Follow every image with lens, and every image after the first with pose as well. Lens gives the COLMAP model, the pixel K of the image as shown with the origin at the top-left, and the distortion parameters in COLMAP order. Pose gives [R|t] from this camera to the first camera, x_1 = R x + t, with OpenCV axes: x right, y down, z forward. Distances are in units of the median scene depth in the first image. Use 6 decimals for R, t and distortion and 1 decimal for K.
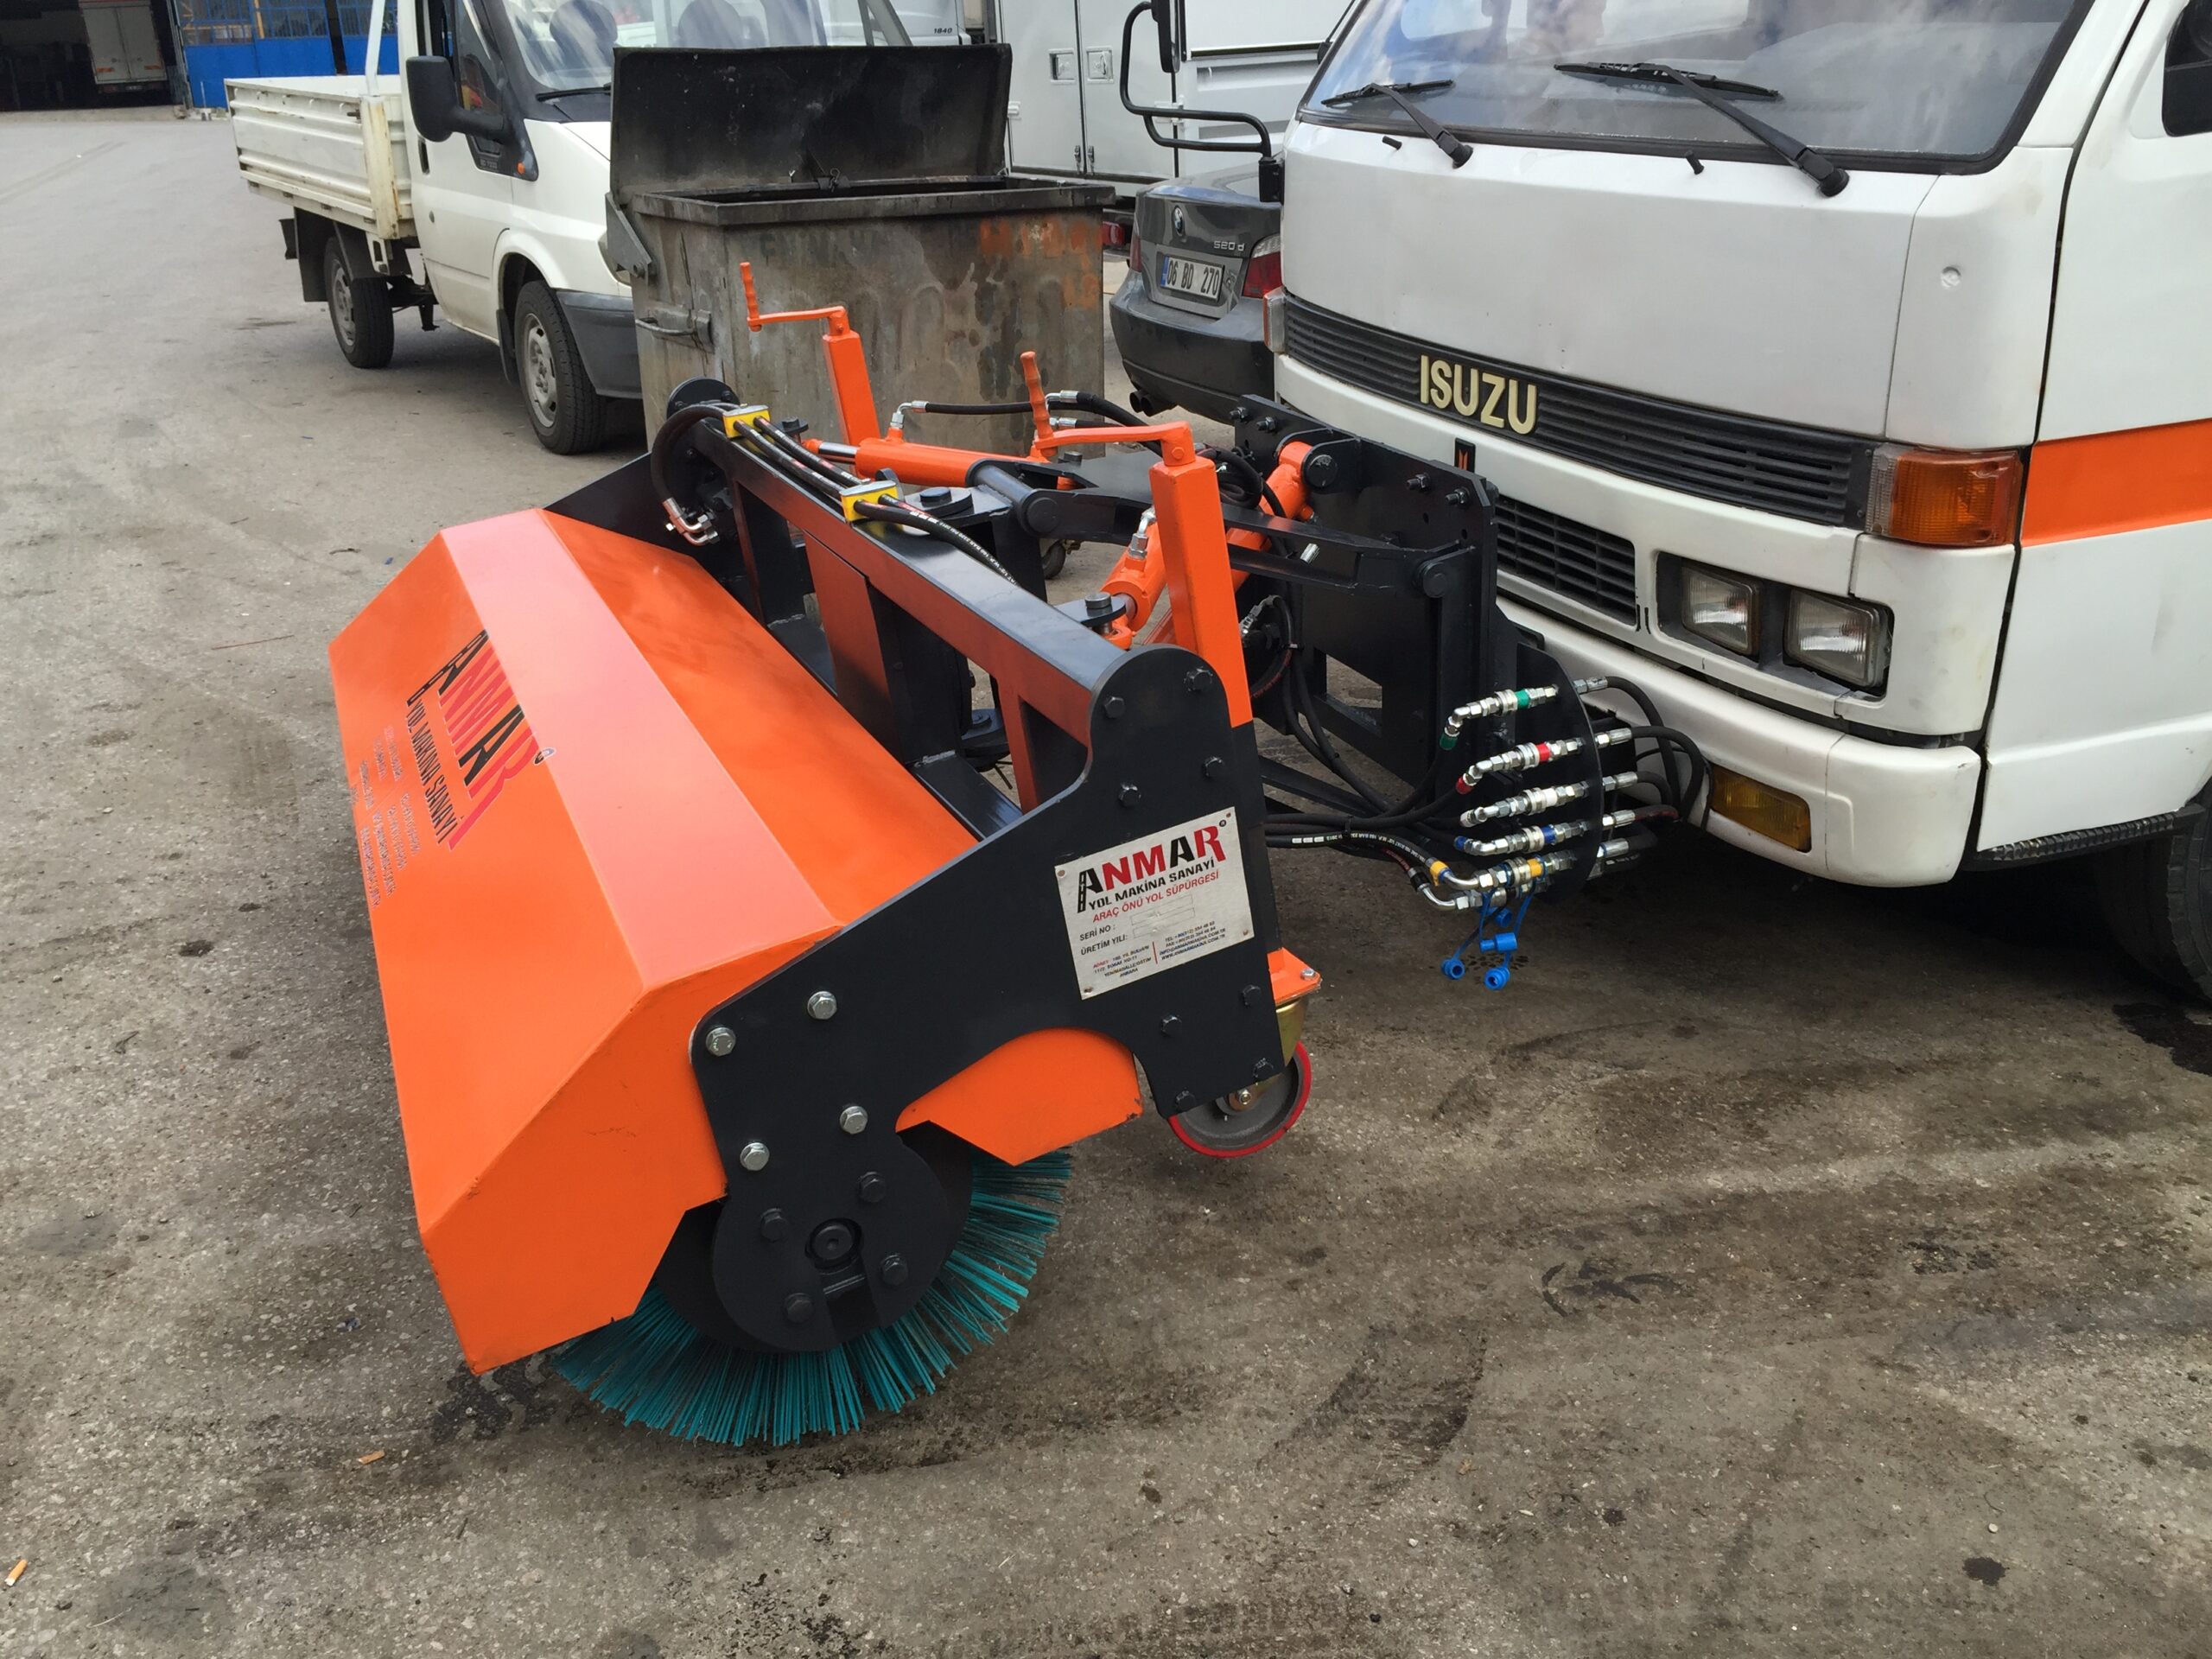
lens RADIAL K [[1876.0, 0, 1104.6], [0, 1876.0, 841.5], [0, 0, 1]] dist [0.012943, -0.036495]
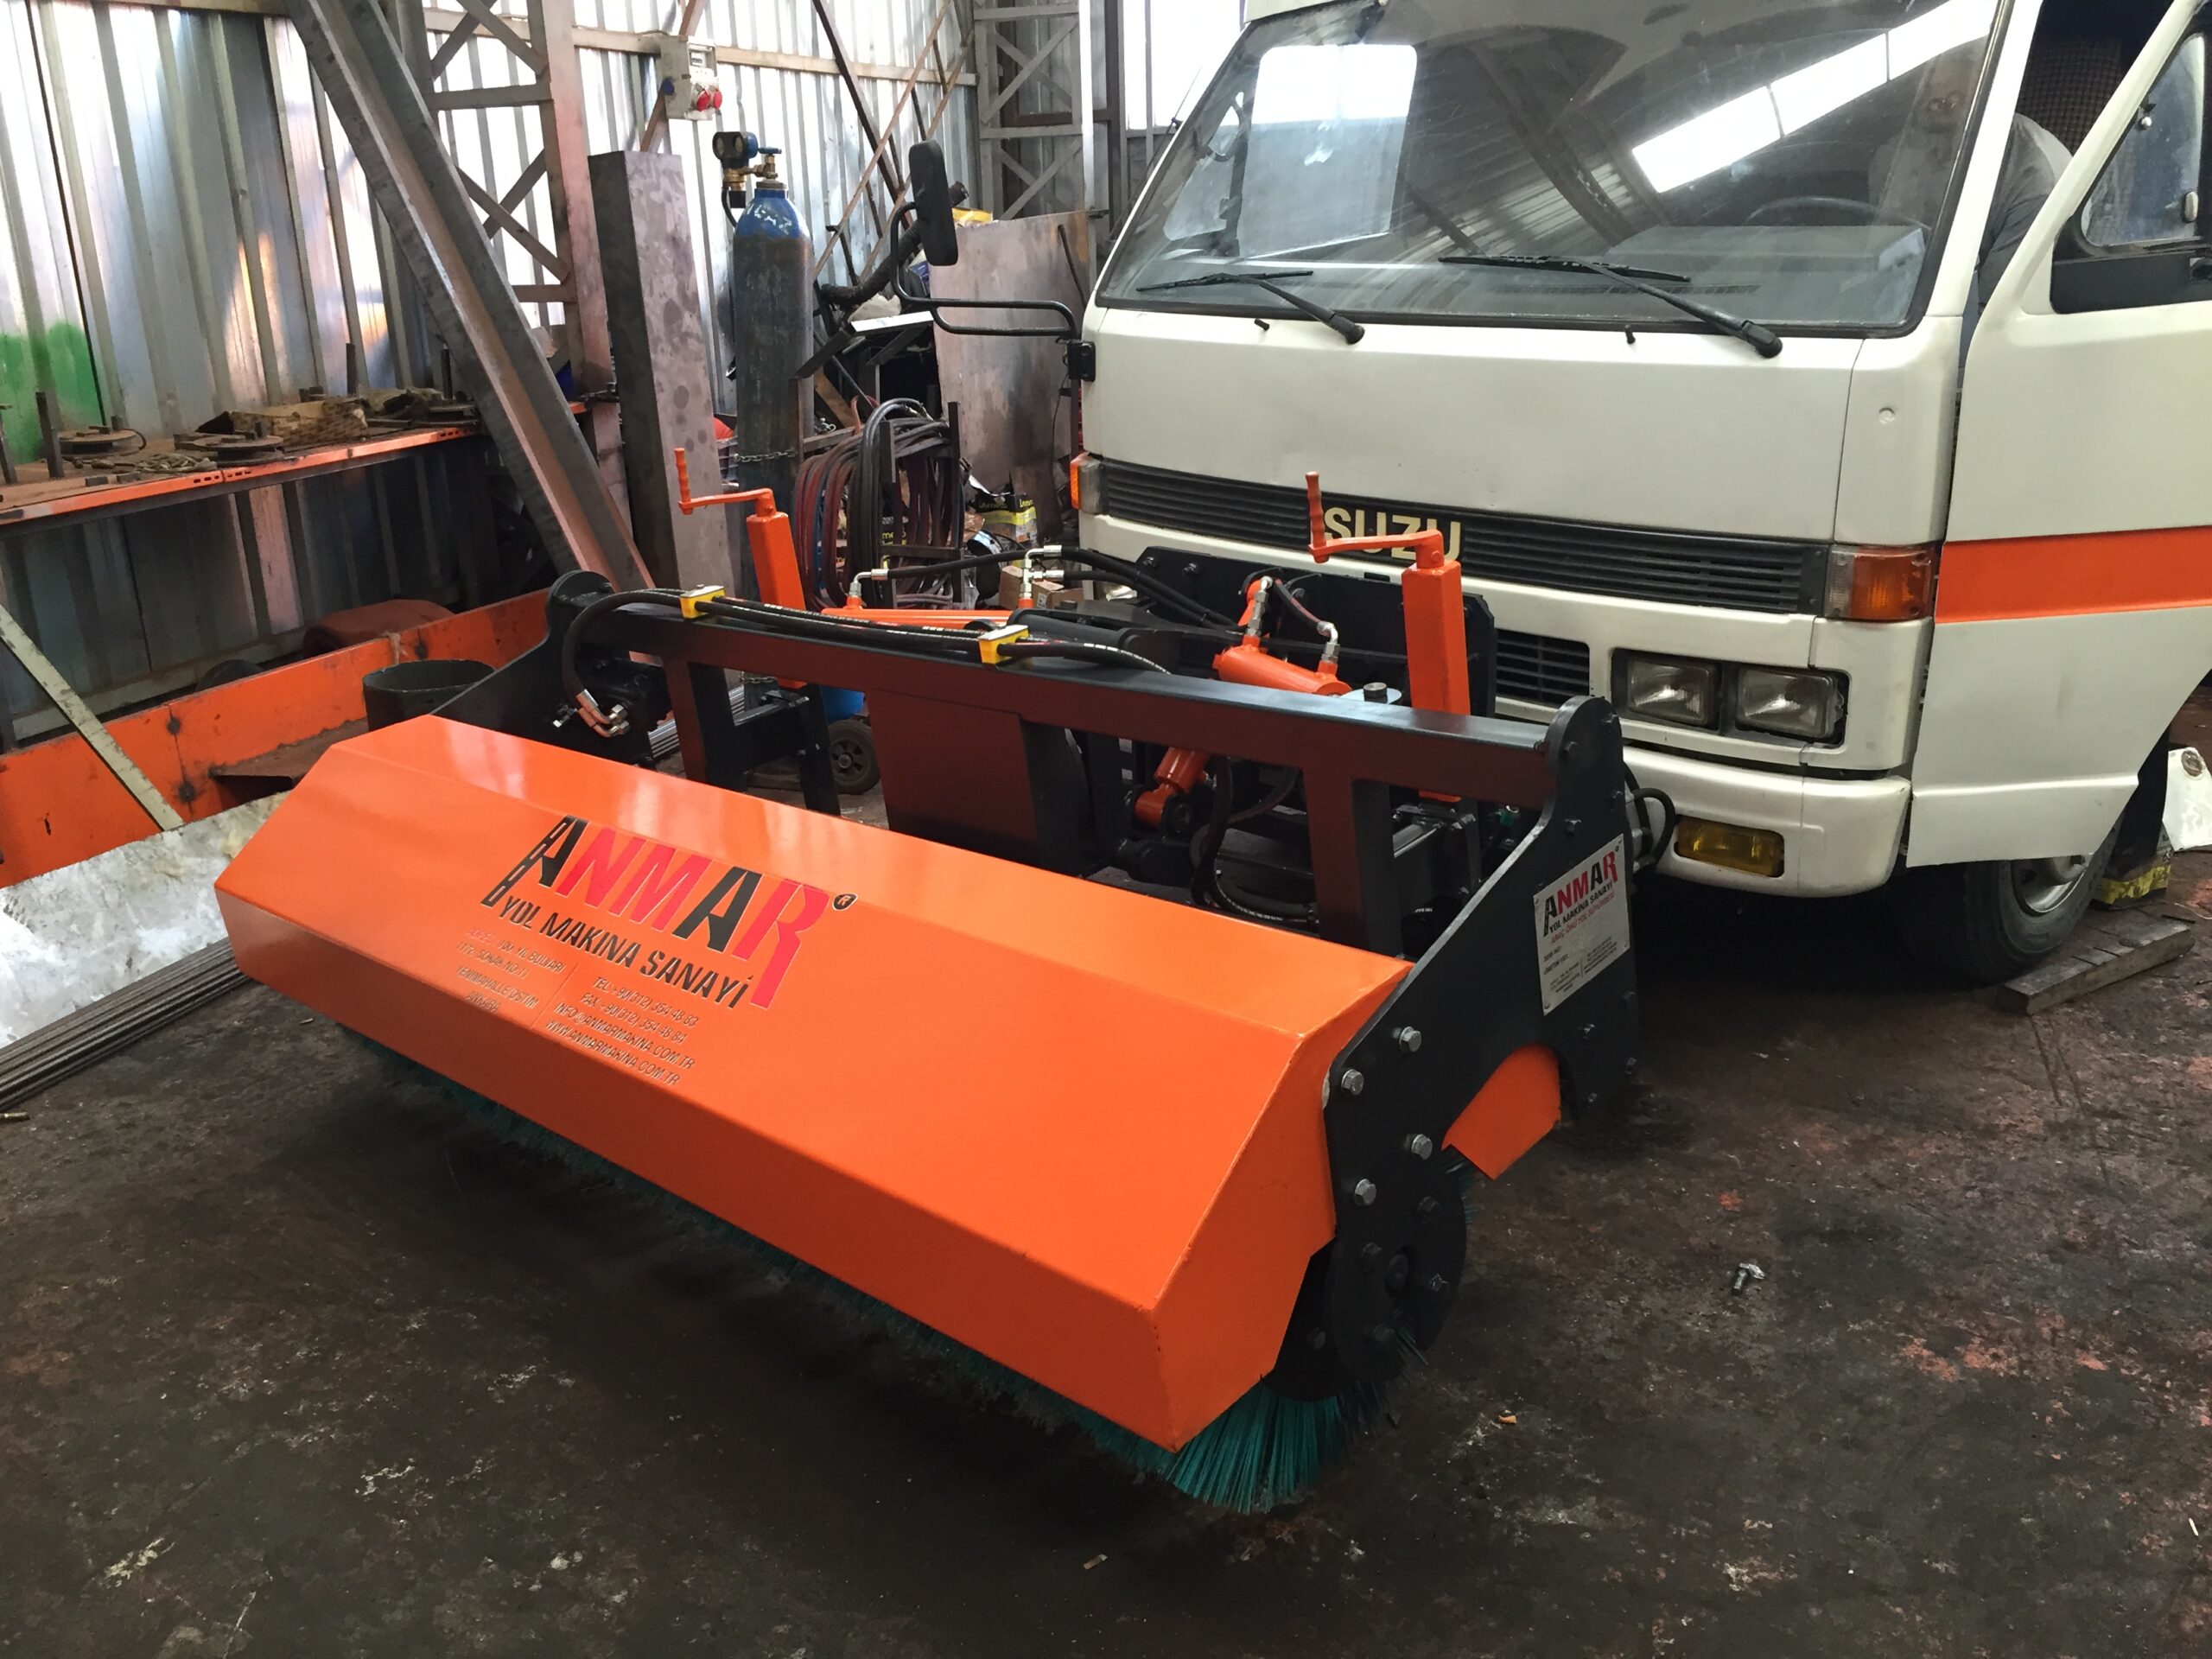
lens RADIAL K [[1876.0, 0, 1098.1], [0, 1876.0, 829.5], [0, 0, 1]] dist [0.012943, -0.036495]
pose [[0.906821, -0.074833, 0.414821, -0.524690], [0.128098, 0.986495, -0.102067, 0.040951], [-0.401581, 0.145694, 0.904160, 0.065920]]
